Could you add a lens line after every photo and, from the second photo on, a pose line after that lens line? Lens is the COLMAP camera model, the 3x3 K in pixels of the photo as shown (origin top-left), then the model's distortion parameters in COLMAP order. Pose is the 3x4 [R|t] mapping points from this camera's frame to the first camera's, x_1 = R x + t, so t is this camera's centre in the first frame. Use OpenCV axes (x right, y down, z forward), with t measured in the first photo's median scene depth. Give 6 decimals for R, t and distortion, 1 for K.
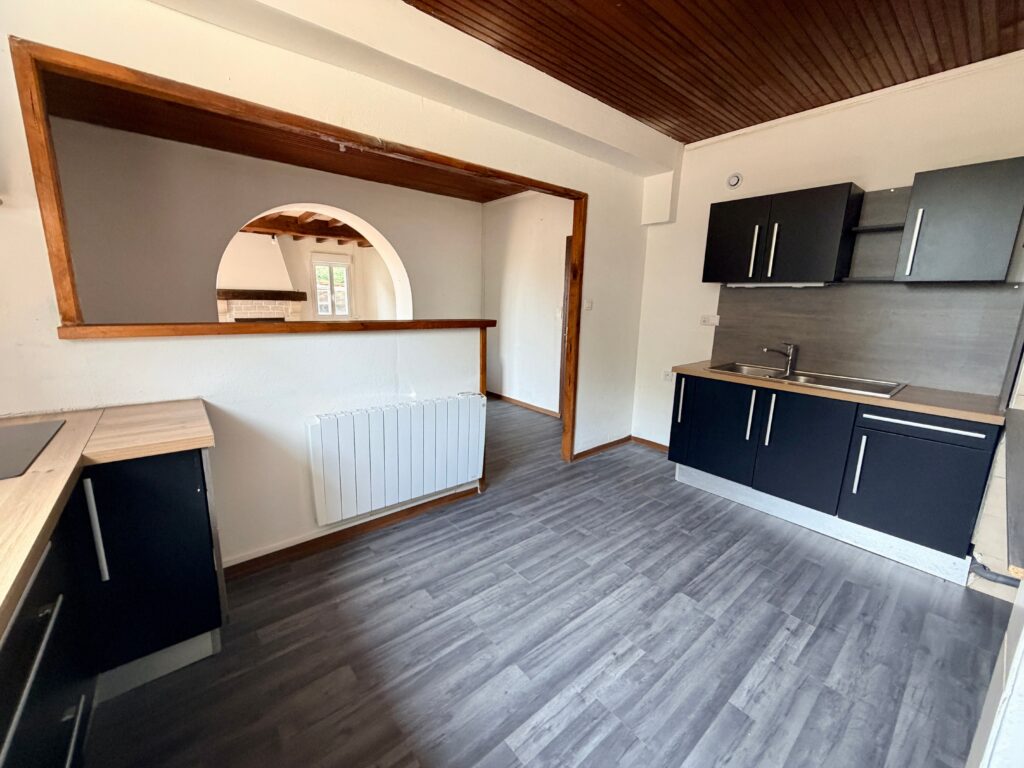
lens RADIAL K [[412.6, 0, 512.1], [0, 412.6, 379.8], [0, 0, 1]] dist [-0.000785, 0.000221]
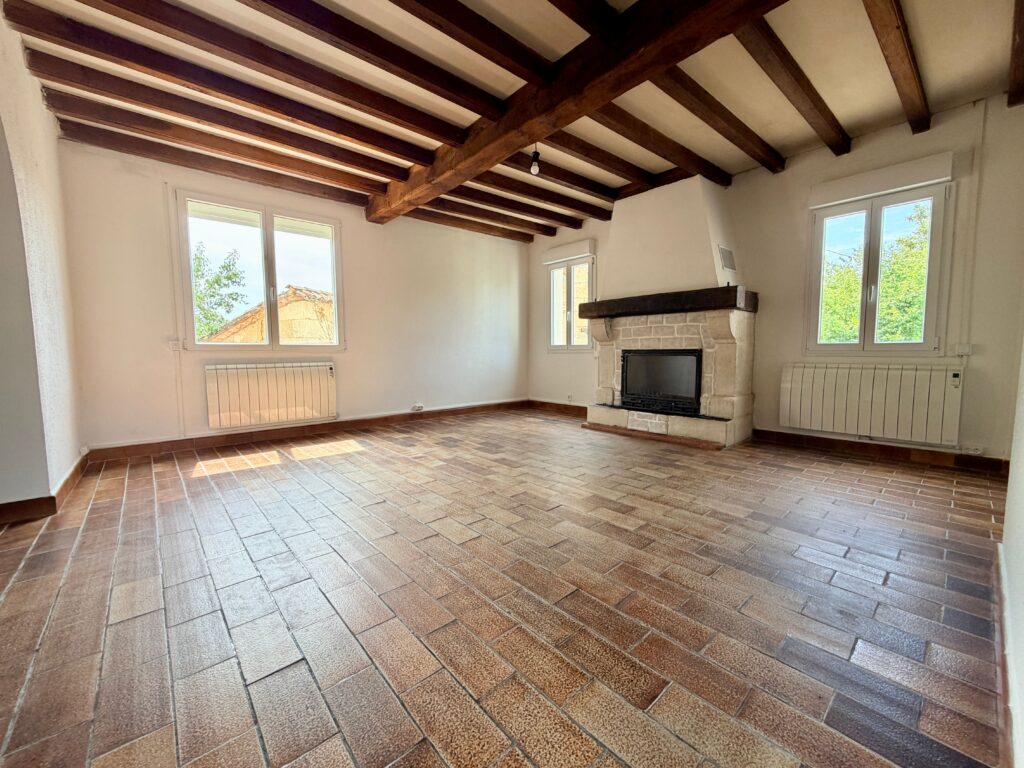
lens RADIAL K [[412.6, 0, 521.3], [0, 412.6, 381.3], [0, 0, 1]] dist [-0.000785, 0.000221]
pose [[0.043140, 0.054887, -0.997560, -0.479298], [-0.188507, 0.981002, 0.045824, -0.464665], [0.981124, 0.186070, 0.052667, 3.665232]]
